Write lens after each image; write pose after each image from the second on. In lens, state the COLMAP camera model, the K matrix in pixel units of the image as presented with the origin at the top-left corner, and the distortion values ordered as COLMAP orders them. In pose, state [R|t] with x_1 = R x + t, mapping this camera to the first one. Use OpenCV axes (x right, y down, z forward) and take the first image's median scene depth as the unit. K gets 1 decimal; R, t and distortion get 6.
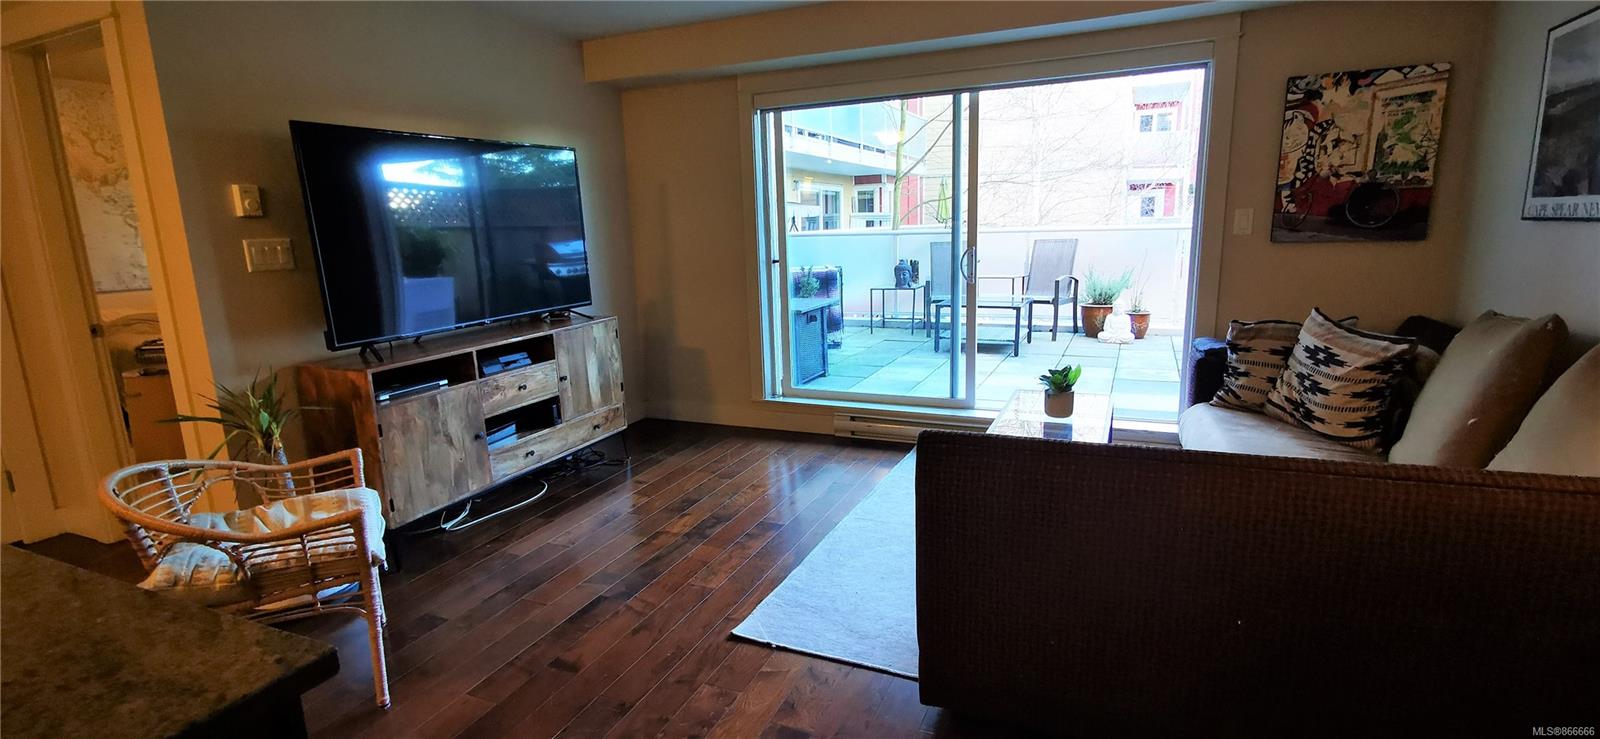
lens RADIAL K [[737.7, 0, 800.9], [0, 737.7, 366.8], [0, 0, 1]] dist [0.007692, -0.000015]
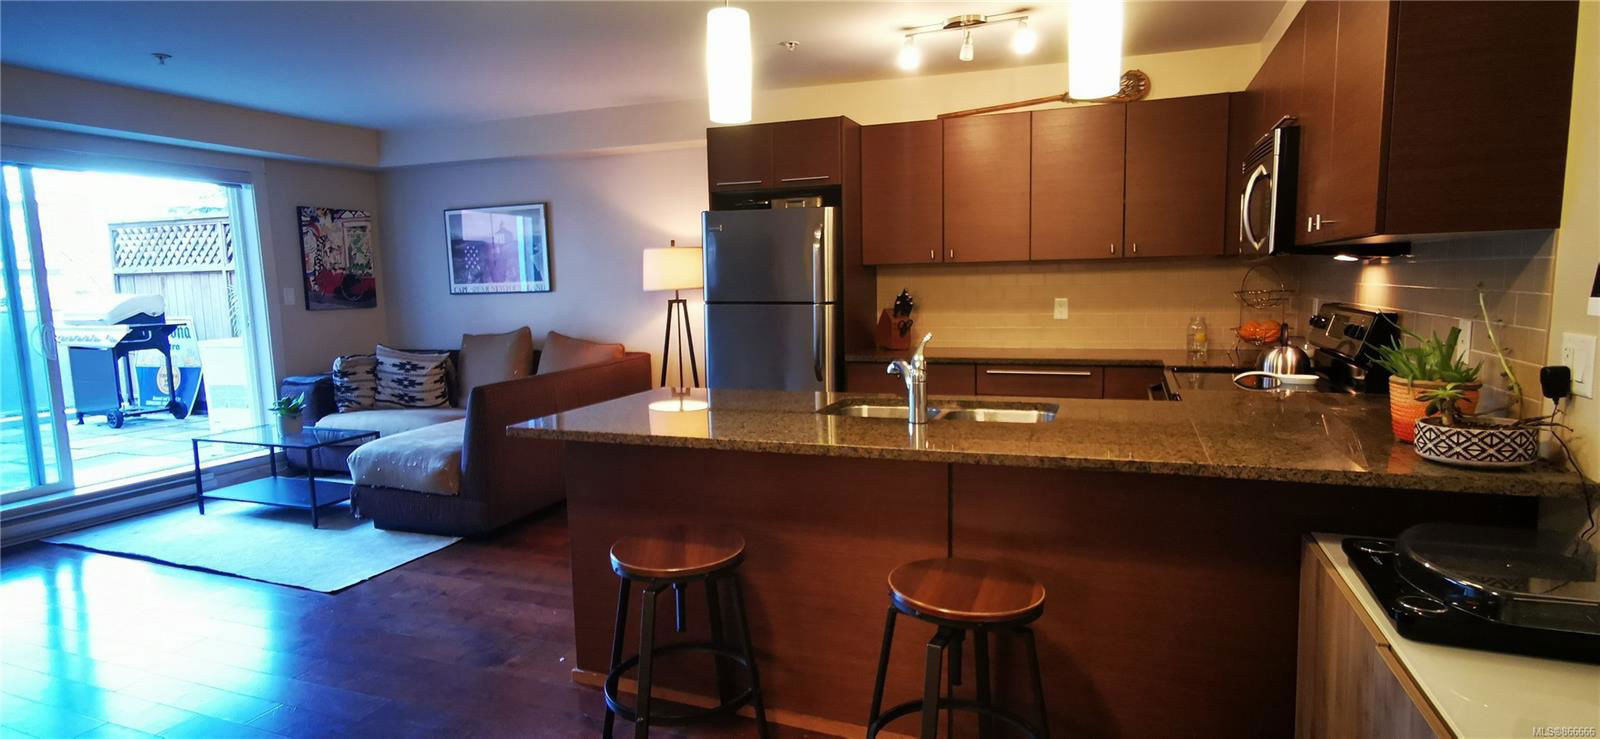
lens RADIAL K [[820.5, 0, 800.1], [0, 820.5, 371.6], [0, 0, 1]] dist [0.016657, 0.006967]
pose [[-0.051622, -0.082511, 0.995252, -1.179143], [0.216484, 0.971960, 0.091809, 0.016952], [-0.974920, 0.220195, -0.032312, 0.107532]]
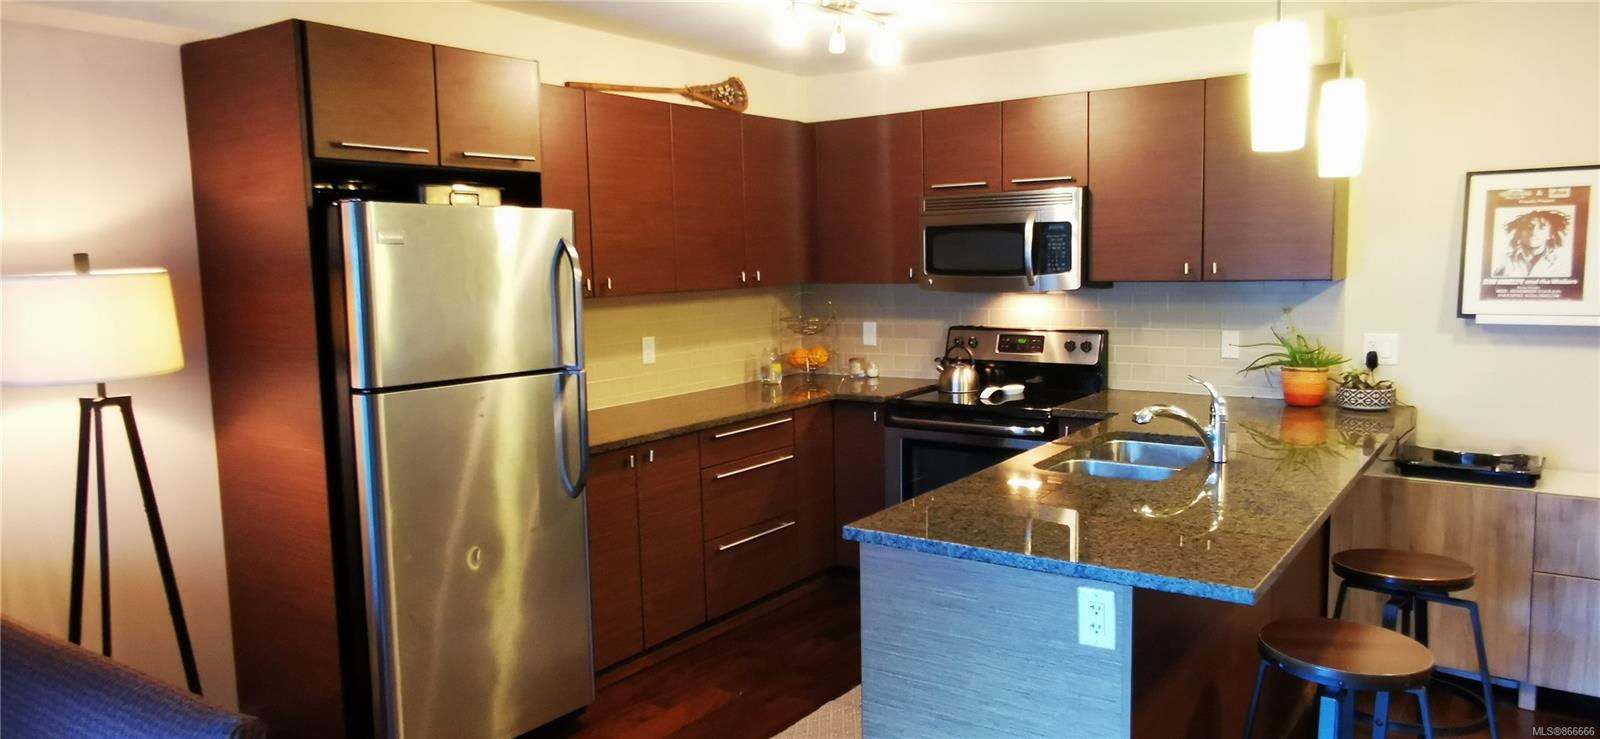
lens RADIAL K [[1049.9, 0, 808.2], [0, 1049.9, 373.6], [0, 0, 1]] dist [-0.004807, 0.028883]
pose [[-0.978806, 0.027439, 0.202942, -0.280509], [0.087793, 0.951524, 0.294778, -0.236607], [-0.185016, 0.306347, -0.933767, 0.917014]]
